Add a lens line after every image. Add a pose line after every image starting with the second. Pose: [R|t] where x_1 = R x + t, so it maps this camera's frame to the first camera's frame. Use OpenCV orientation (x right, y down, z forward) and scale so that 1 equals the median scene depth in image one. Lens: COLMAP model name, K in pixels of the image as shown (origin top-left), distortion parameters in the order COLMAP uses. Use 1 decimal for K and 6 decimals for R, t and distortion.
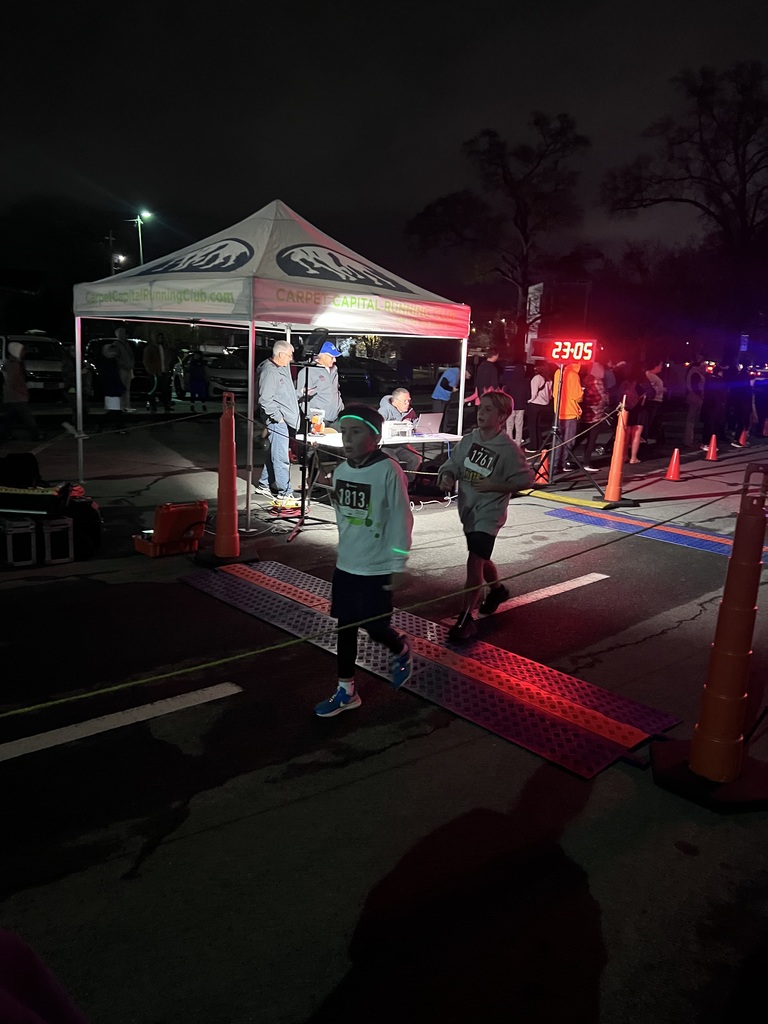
lens RADIAL K [[783.6, 0, 380.5], [0, 783.6, 518.0], [0, 0, 1]] dist [0.057566, -0.051658]
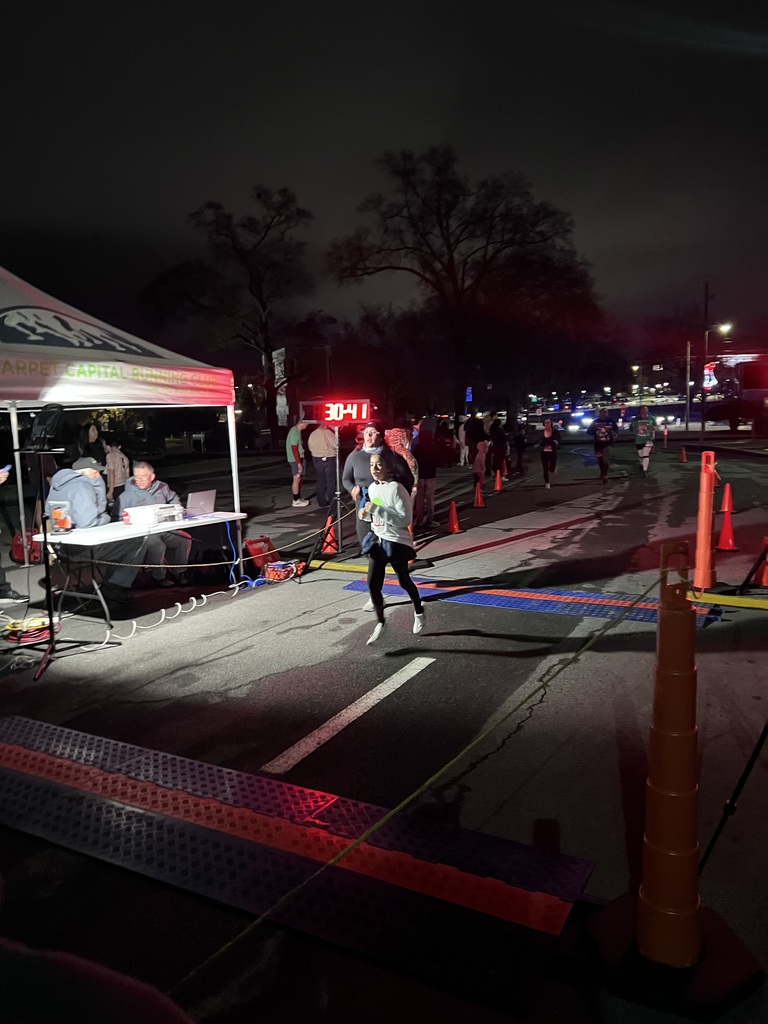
lens RADIAL K [[762.3, 0, 376.7], [0, 762.3, 510.2], [0, 0, 1]] dist [0.170528, -0.353618]
pose [[0.948977, -0.106413, 0.296847, -0.006811], [0.131086, 0.989275, -0.064430, -0.029904], [-0.286808, 0.100055, 0.952749, 0.120641]]
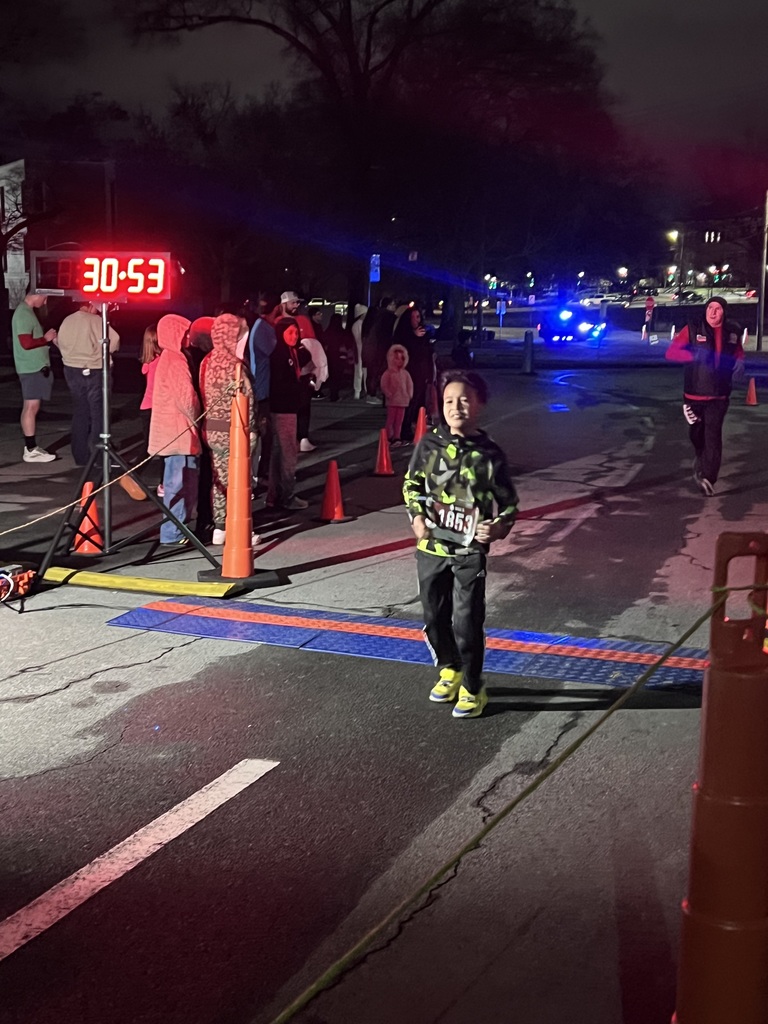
lens RADIAL K [[1415.2, 0, 362.7], [0, 1415.2, 514.1], [0, 0, 1]] dist [0.179079, -0.447514]
pose [[0.911630, -0.089371, 0.401179, 0.013413], [0.109918, 0.993534, -0.028445, -0.026222], [-0.396042, 0.070028, 0.915558, 0.150357]]
